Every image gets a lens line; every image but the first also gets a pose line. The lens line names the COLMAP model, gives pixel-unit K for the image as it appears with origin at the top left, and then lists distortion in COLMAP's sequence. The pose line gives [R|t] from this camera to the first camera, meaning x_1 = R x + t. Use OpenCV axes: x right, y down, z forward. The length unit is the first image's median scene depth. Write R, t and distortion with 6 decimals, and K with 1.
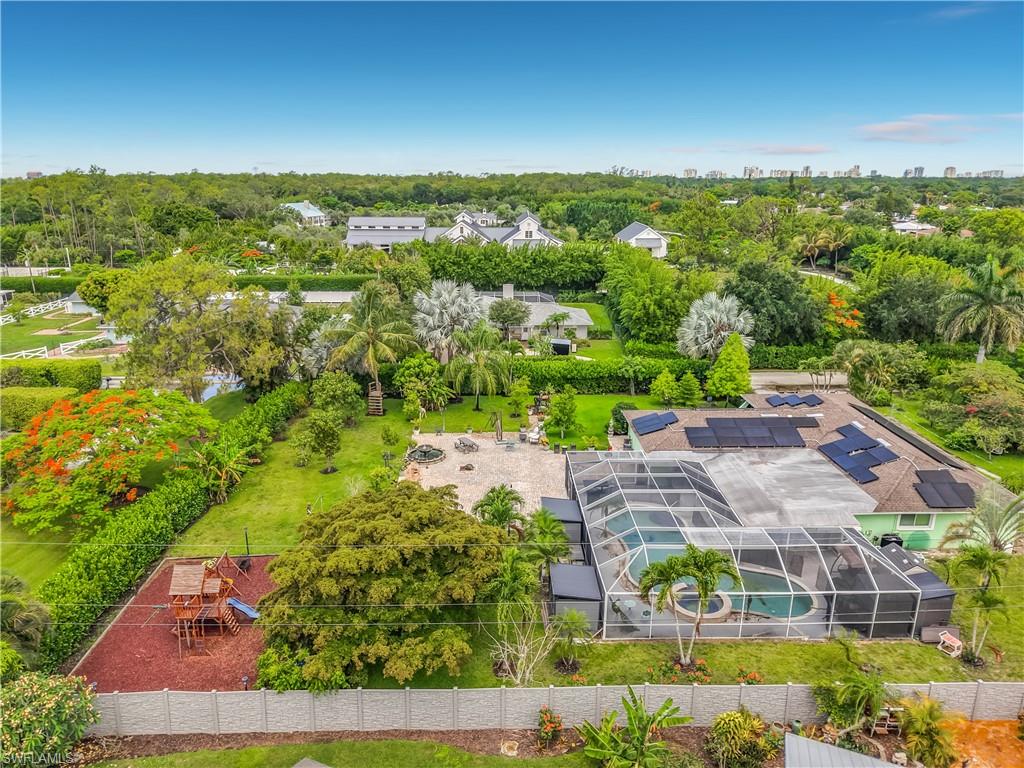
lens RADIAL K [[699.6, 0, 507.3], [0, 699.6, 384.8], [0, 0, 1]] dist [0.057310, -0.072320]
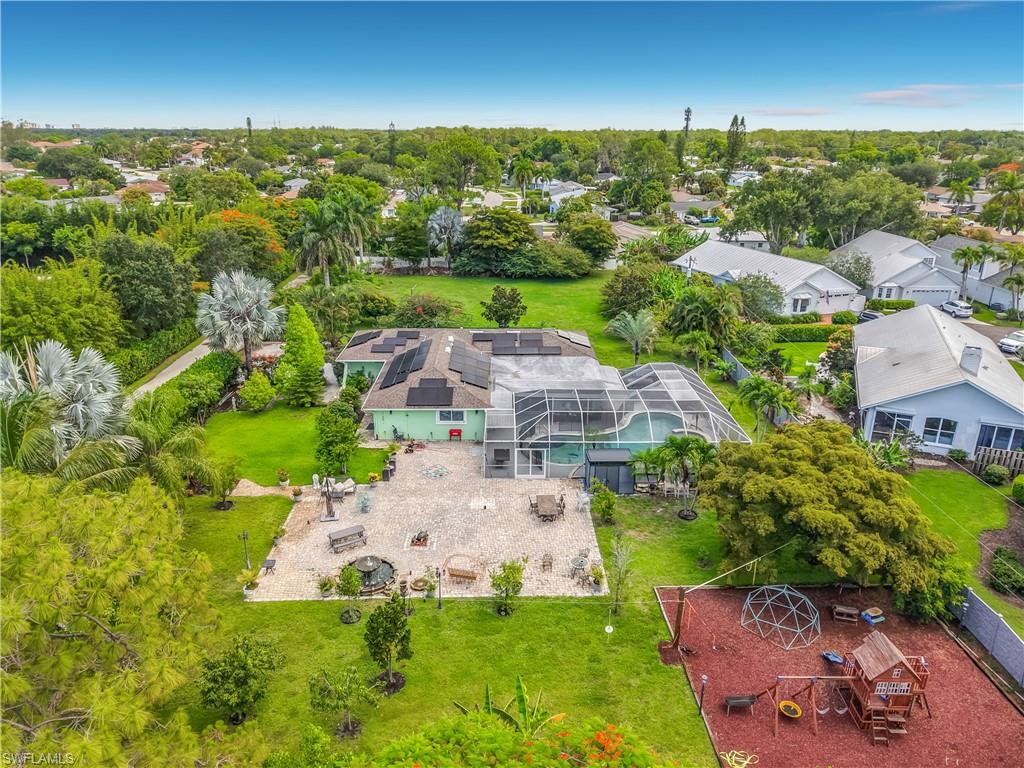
lens RADIAL K [[699.6, 0, 507.3], [0, 699.6, 384.8], [0, 0, 1]] dist [0.057310, -0.072320]
pose [[0.004379, -0.339046, 0.940760, -0.685374], [0.280015, 0.903549, 0.324332, -0.236979], [-0.959986, 0.262006, 0.098894, 0.789438]]
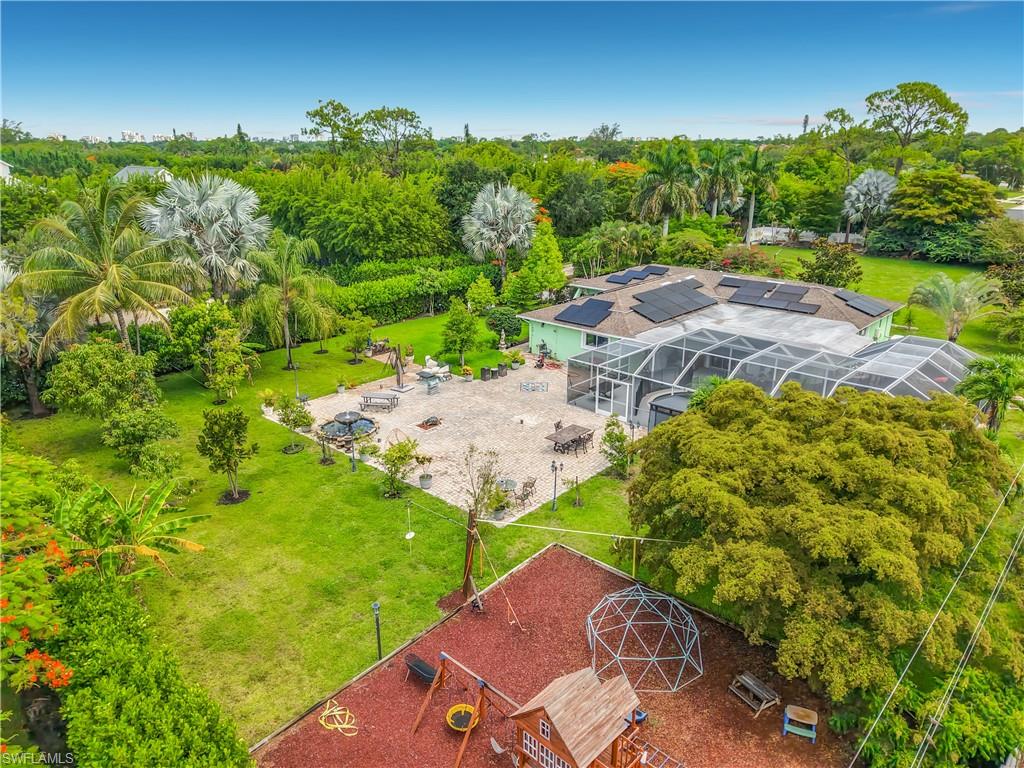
lens RADIAL K [[699.6, 0, 507.3], [0, 699.6, 384.8], [0, 0, 1]] dist [0.057310, -0.072320]
pose [[0.695300, -0.234086, 0.679530, -0.454648], [0.205427, 0.970758, 0.124214, 0.012791], [-0.688736, 0.053228, 0.723056, 0.446220]]
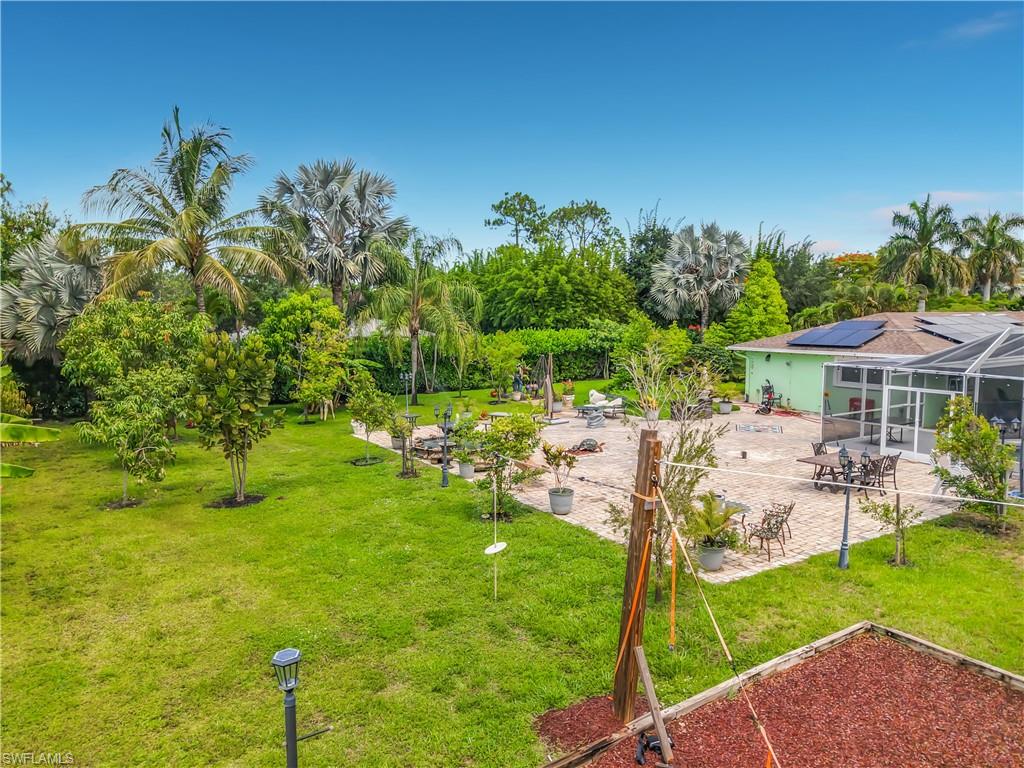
lens RADIAL K [[699.6, 0, 507.3], [0, 699.6, 384.8], [0, 0, 1]] dist [0.057310, -0.072320]
pose [[0.859270, -0.049504, 0.509121, -0.305216], [0.143180, 0.978797, -0.146480, 0.134993], [-0.491075, 0.198762, 0.848139, 0.651003]]
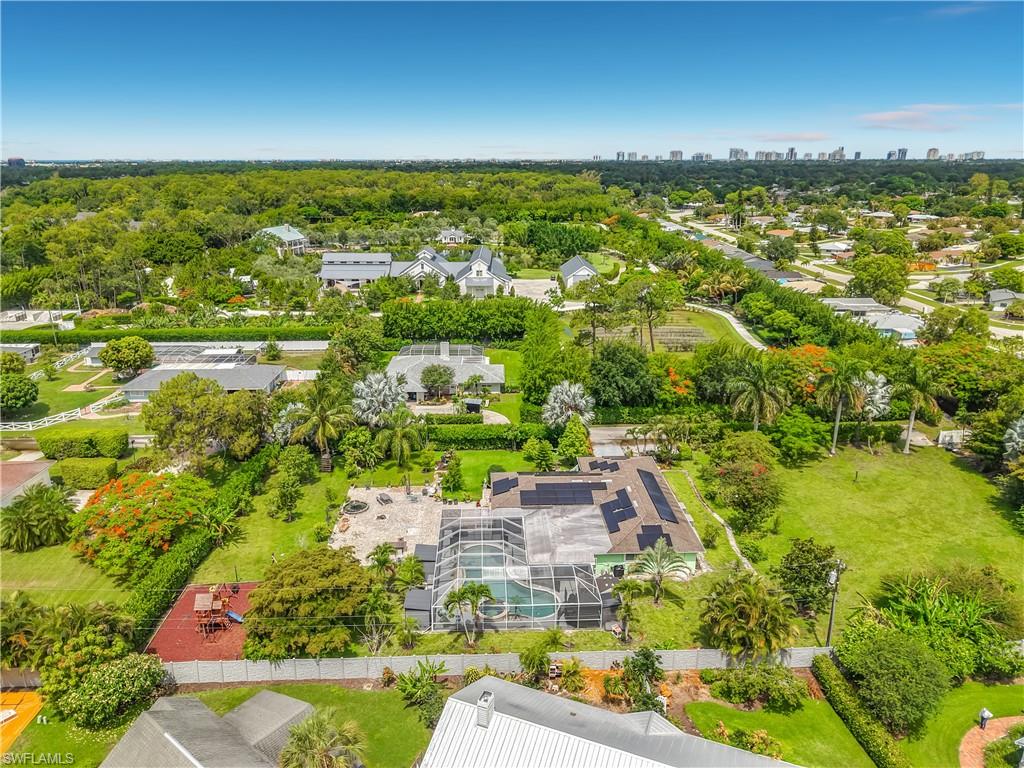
lens RADIAL K [[710.3, 0, 509.3], [0, 710.3, 377.2], [0, 0, 1]] dist [0.028163, -0.031140]
pose [[0.999868, -0.007721, 0.014310, 0.196597], [0.007454, 0.999798, 0.018668, -0.207392], [-0.014451, -0.018559, 0.999723, -0.526943]]
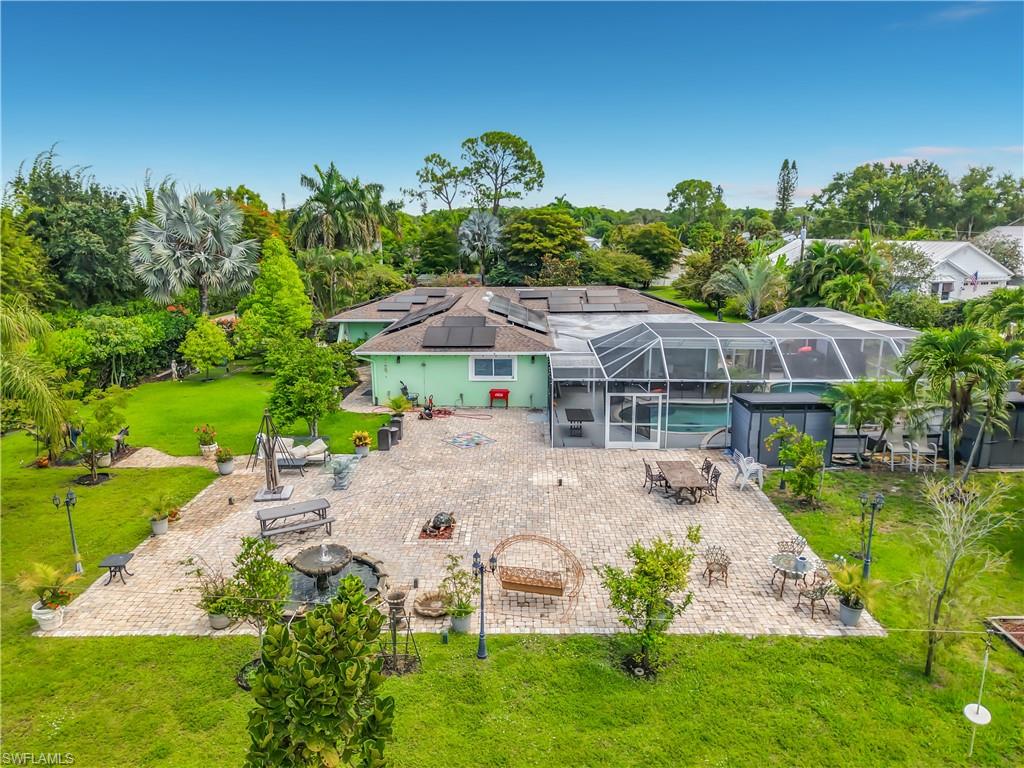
lens RADIAL K [[693.7, 0, 507.1], [0, 693.7, 397.3], [0, 0, 1]] dist [0.037241, -0.036033]
pose [[0.043292, -0.236509, 0.970664, -0.390229], [0.289461, 0.932871, 0.214391, -0.012793], [-0.956210, 0.271688, 0.108846, 0.897958]]
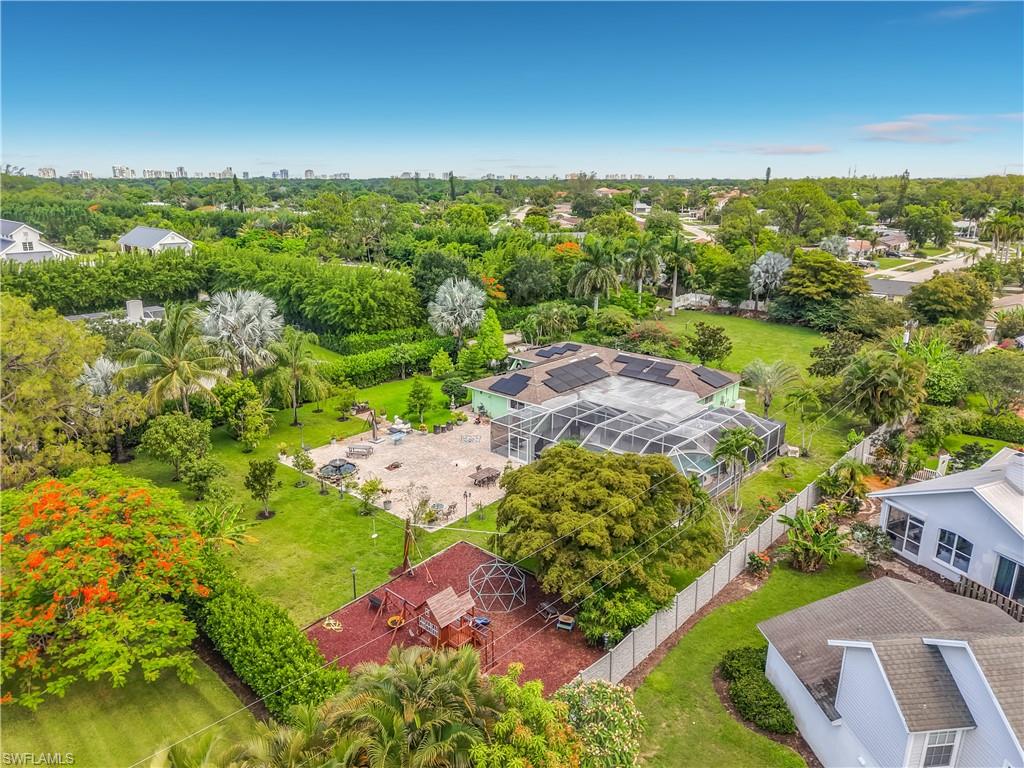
lens RADIAL K [[699.6, 0, 507.3], [0, 699.6, 384.8], [0, 0, 1]] dist [0.057310, -0.072320]
pose [[0.684407, -0.202638, 0.700375, -0.620575], [0.203508, 0.975517, 0.083376, -0.045997], [-0.700122, 0.085469, 0.708889, 0.158461]]
